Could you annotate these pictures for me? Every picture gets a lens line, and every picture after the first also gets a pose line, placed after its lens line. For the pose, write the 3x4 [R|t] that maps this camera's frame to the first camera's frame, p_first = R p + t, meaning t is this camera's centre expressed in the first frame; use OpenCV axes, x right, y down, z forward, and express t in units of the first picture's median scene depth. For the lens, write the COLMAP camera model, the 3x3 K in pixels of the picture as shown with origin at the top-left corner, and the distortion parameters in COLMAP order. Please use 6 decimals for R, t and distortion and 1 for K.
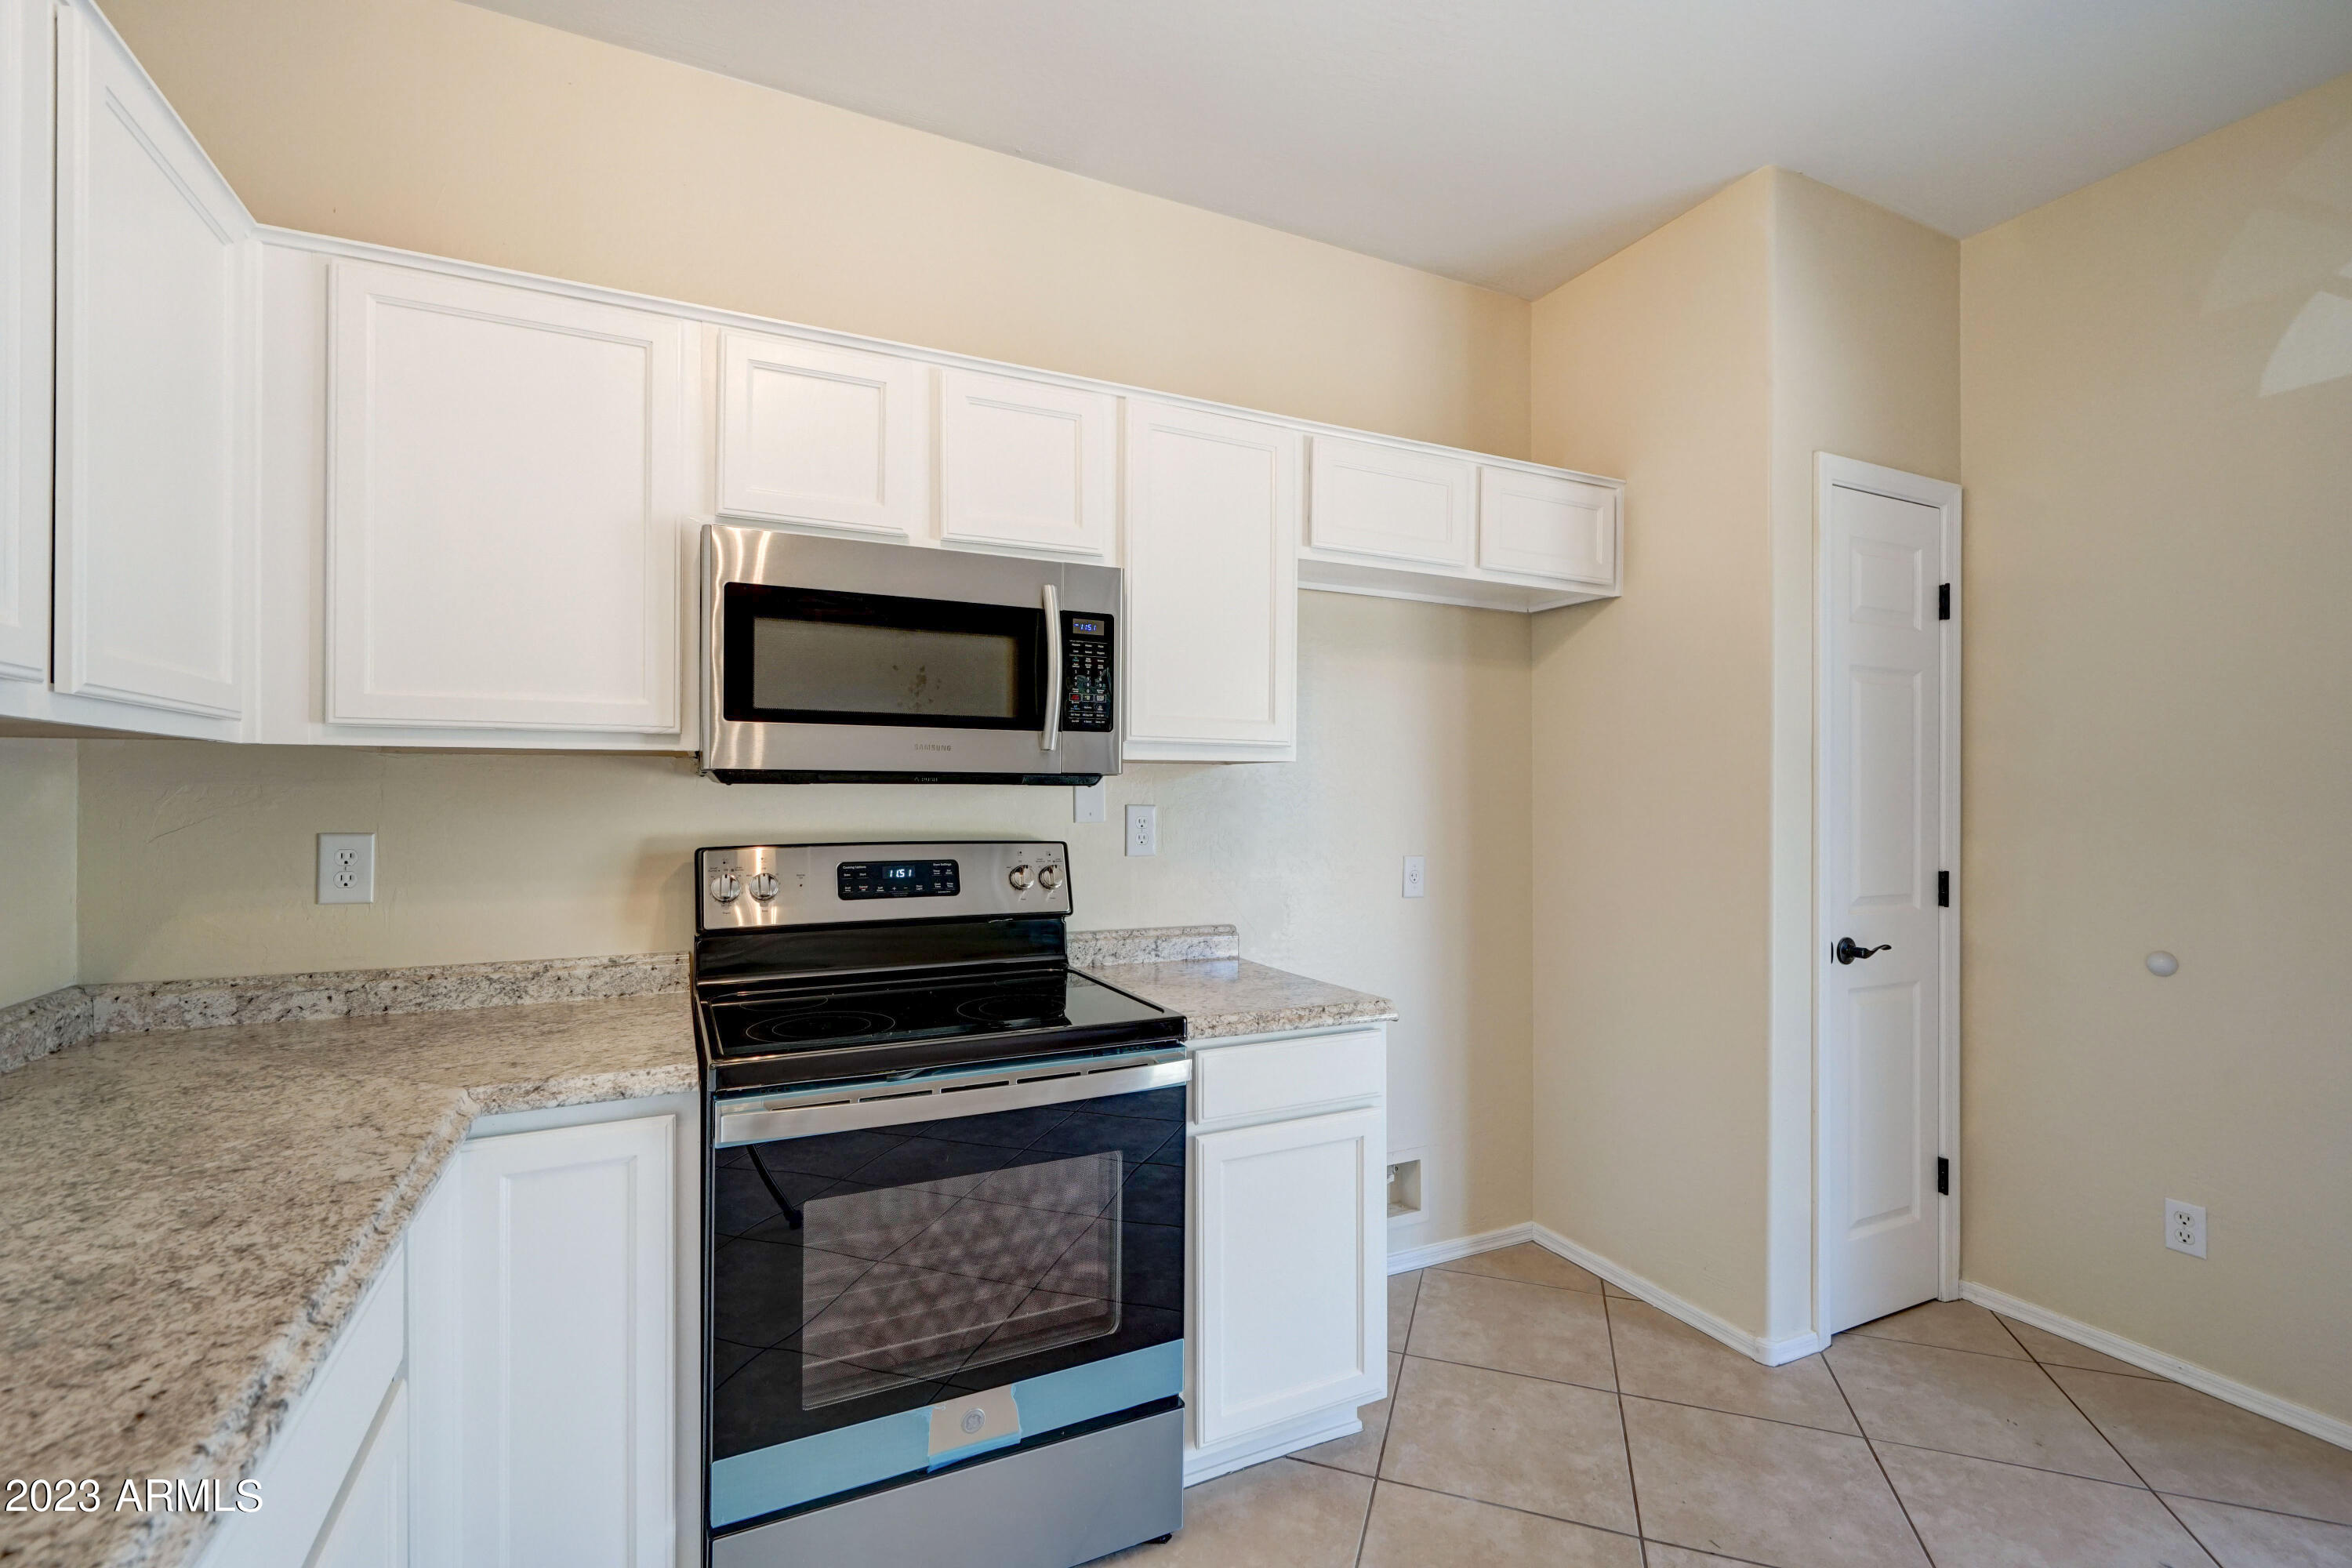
lens RADIAL K [[1004.6, 0, 1161.4], [0, 1004.6, 787.5], [0, 0, 1]] dist [-0.002661, 0.000369]
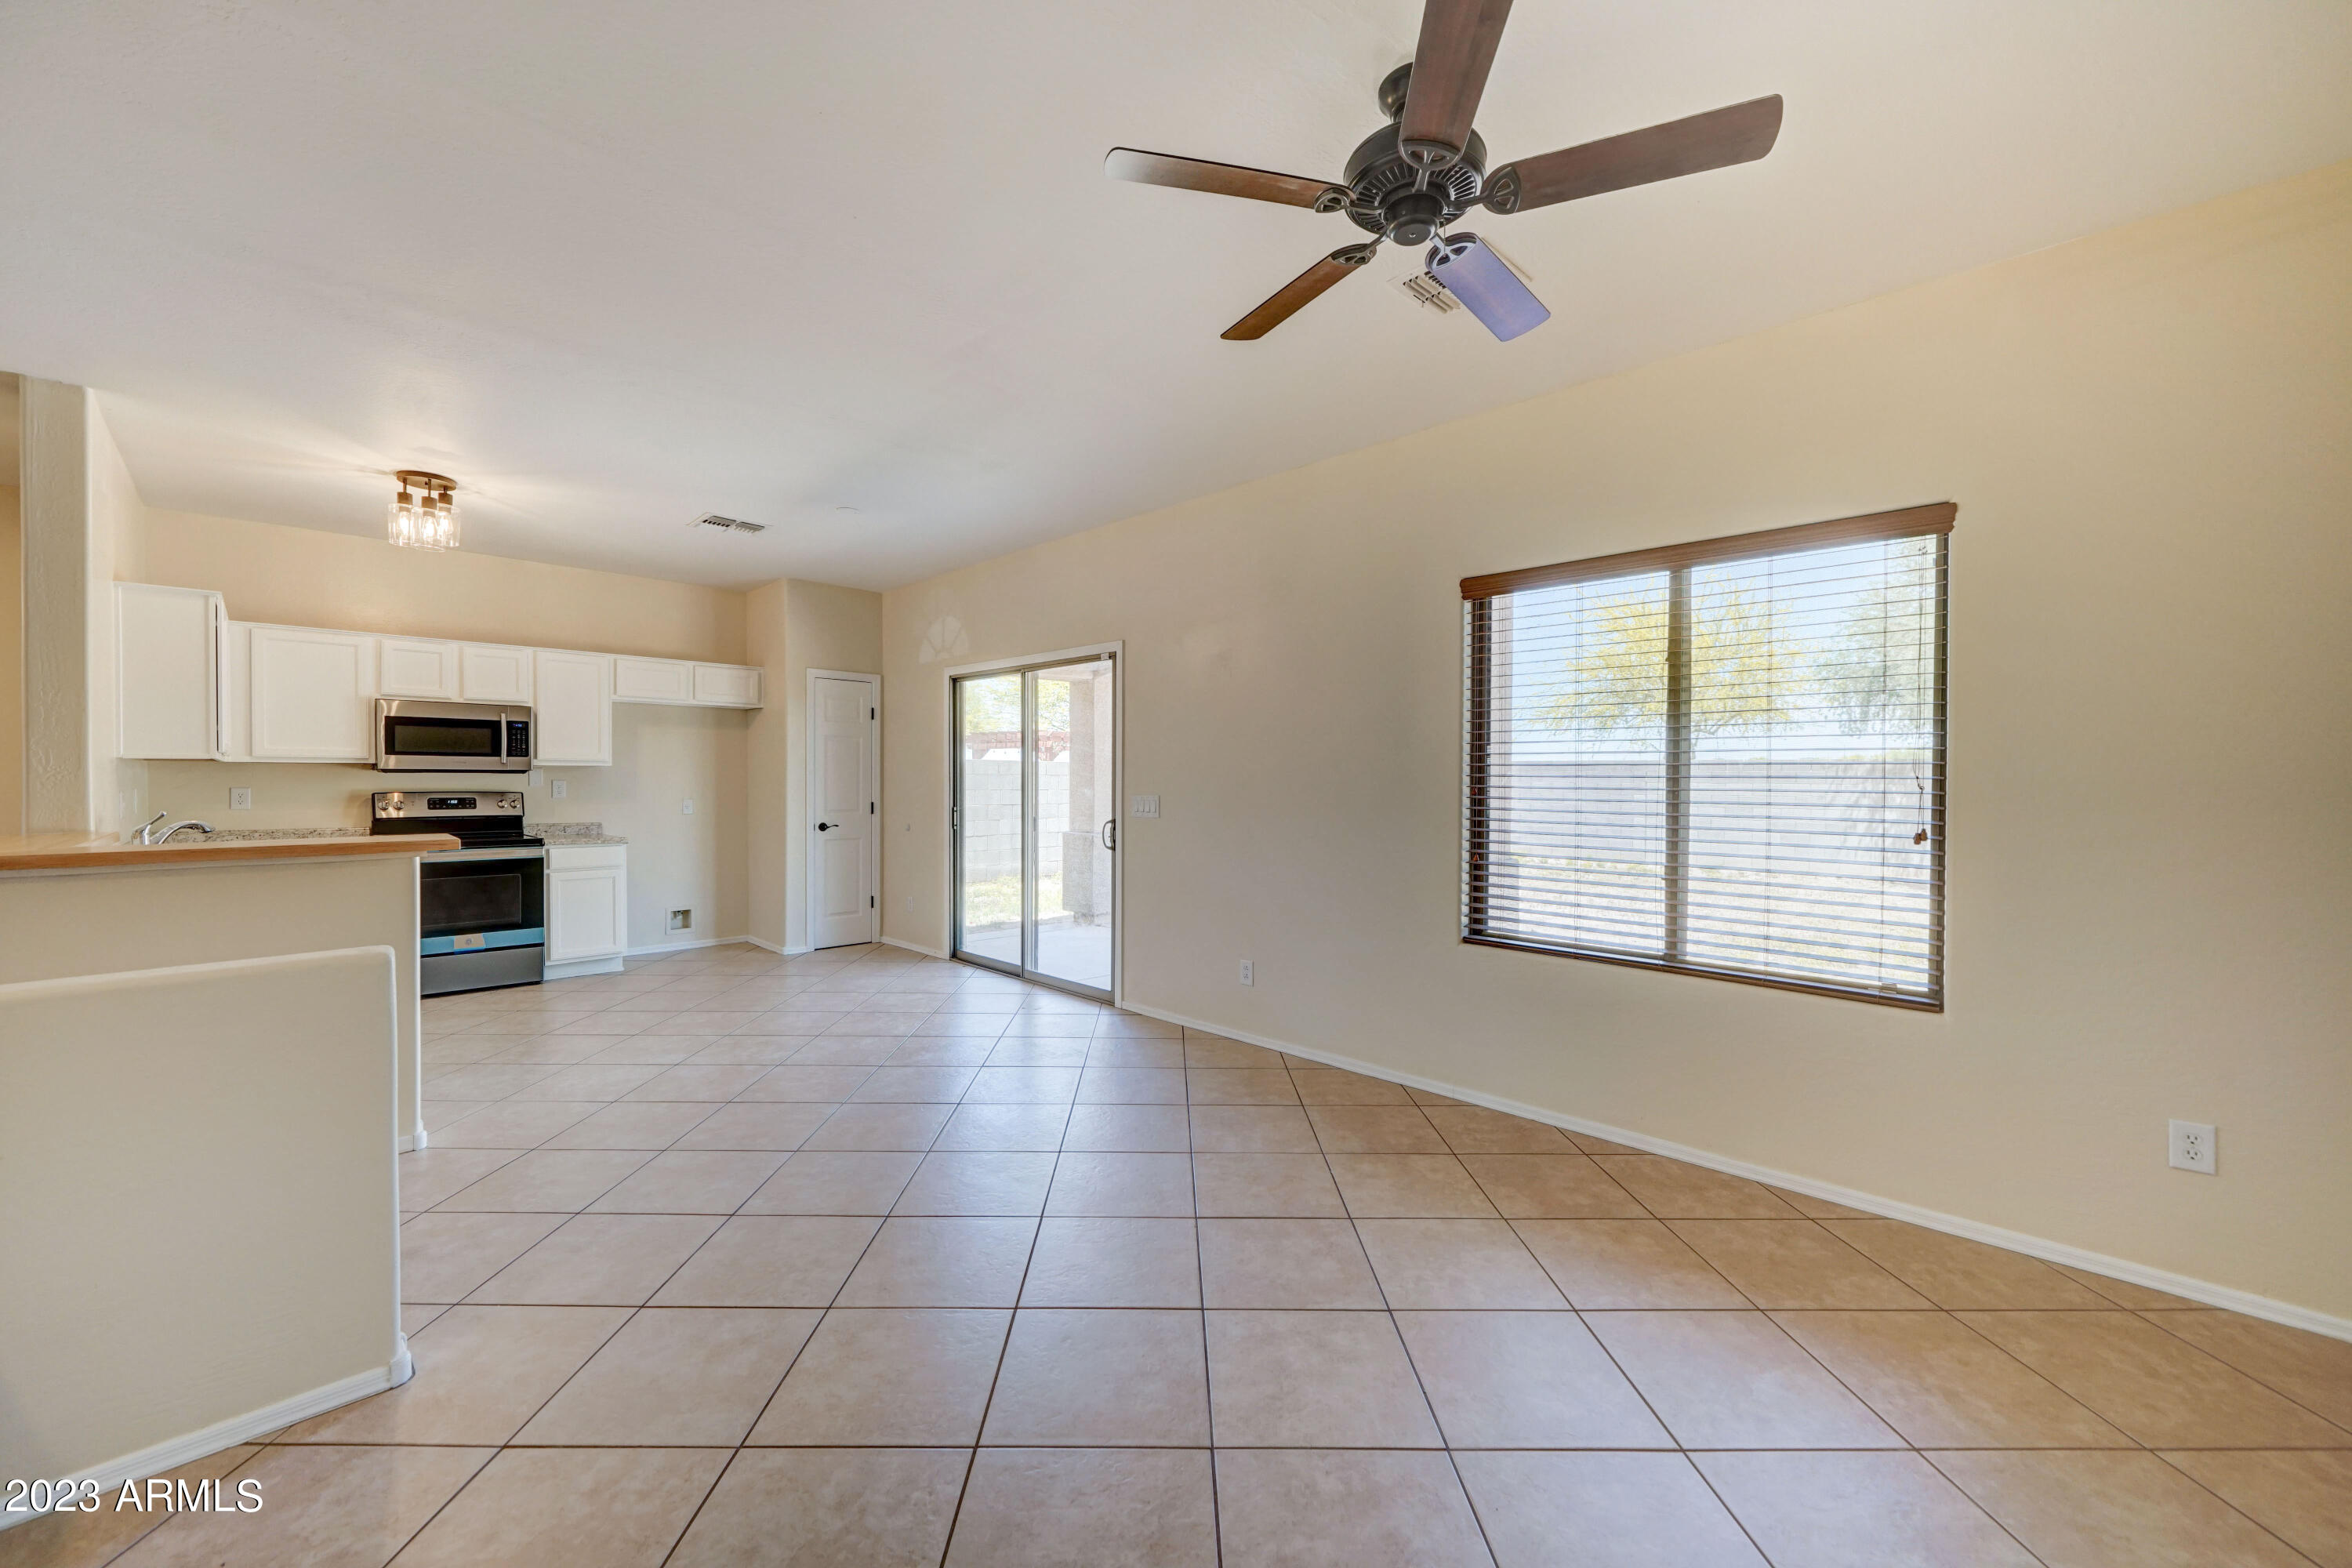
lens RADIAL K [[892.6, 0, 1159.1], [0, 892.6, 789.6], [0, 0, 1]] dist [0.002128, -0.000108]
pose [[0.942146, -0.003486, 0.335184, 0.911386], [-0.002069, 0.999866, 0.016214, -0.000531], [-0.335196, -0.015969, 0.942013, -2.438549]]
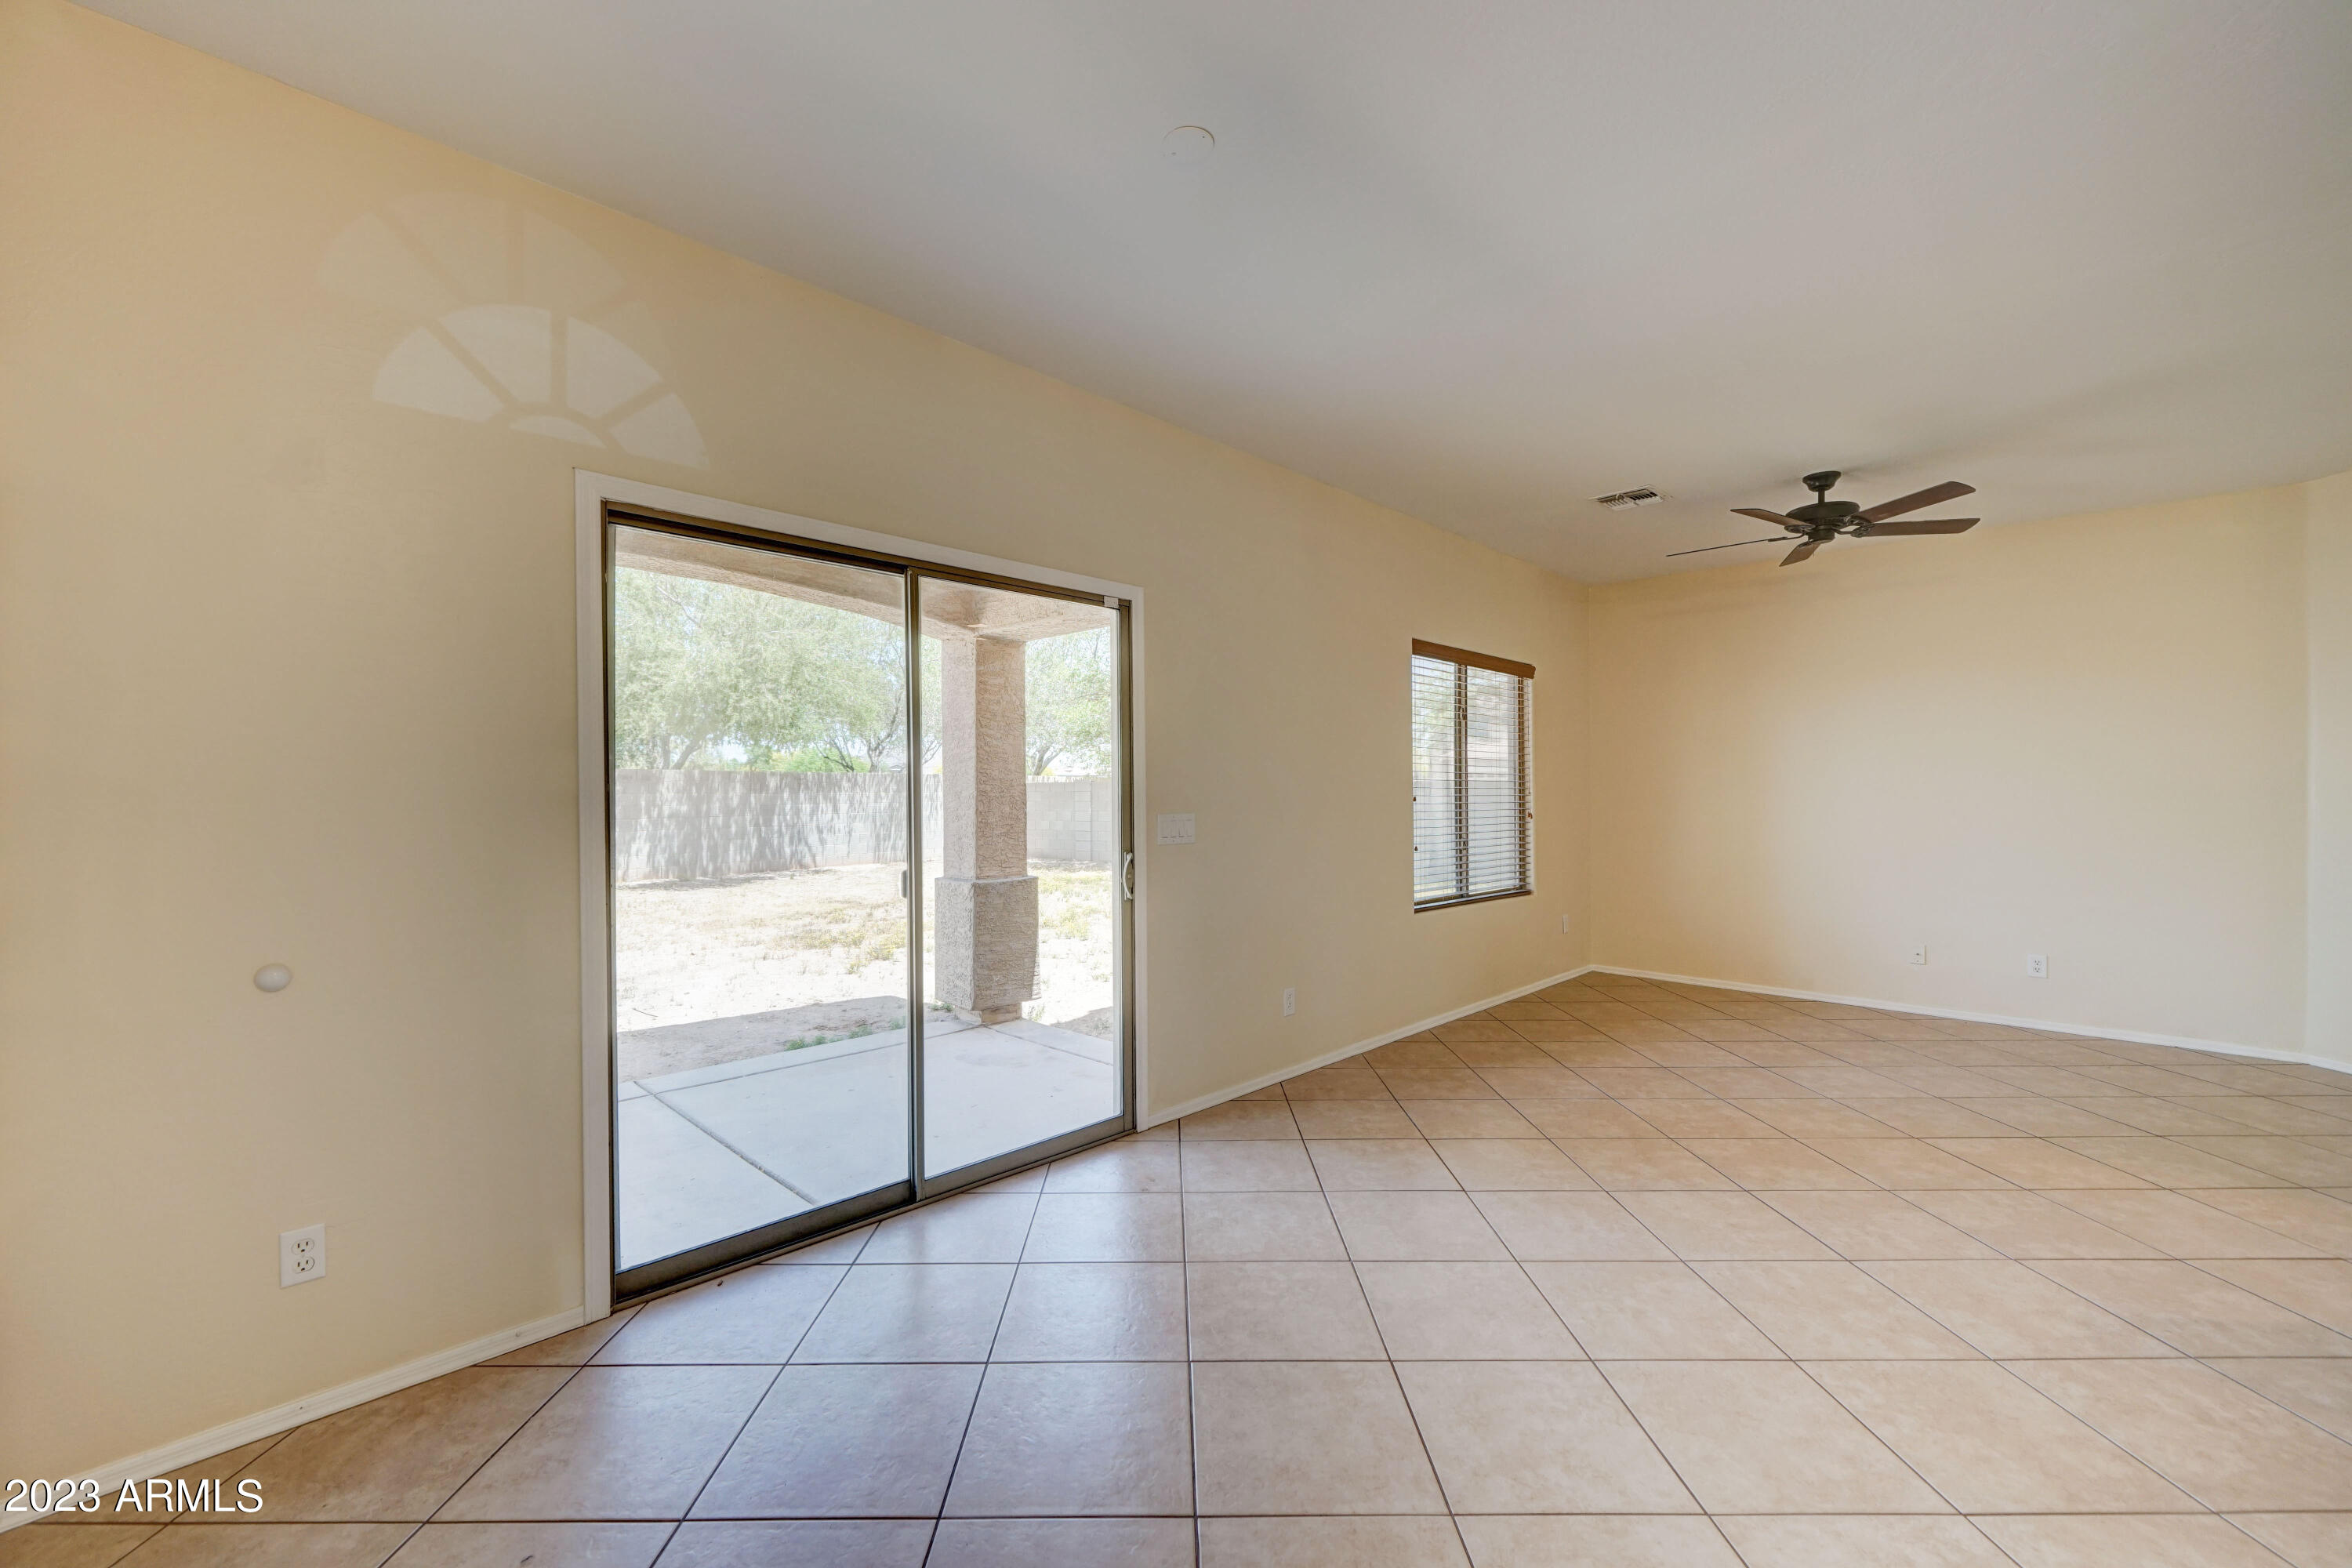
lens RADIAL K [[970.5, 0, 1151.1], [0, 970.5, 786.1], [0, 0, 1]] dist [-0.000938, -0.001168]
pose [[-0.343525, 0.001624, 0.939142, -0.102943], [-0.002206, 0.999994, -0.002536, 0.004709], [-0.939141, -0.002942, -0.343520, 0.621510]]
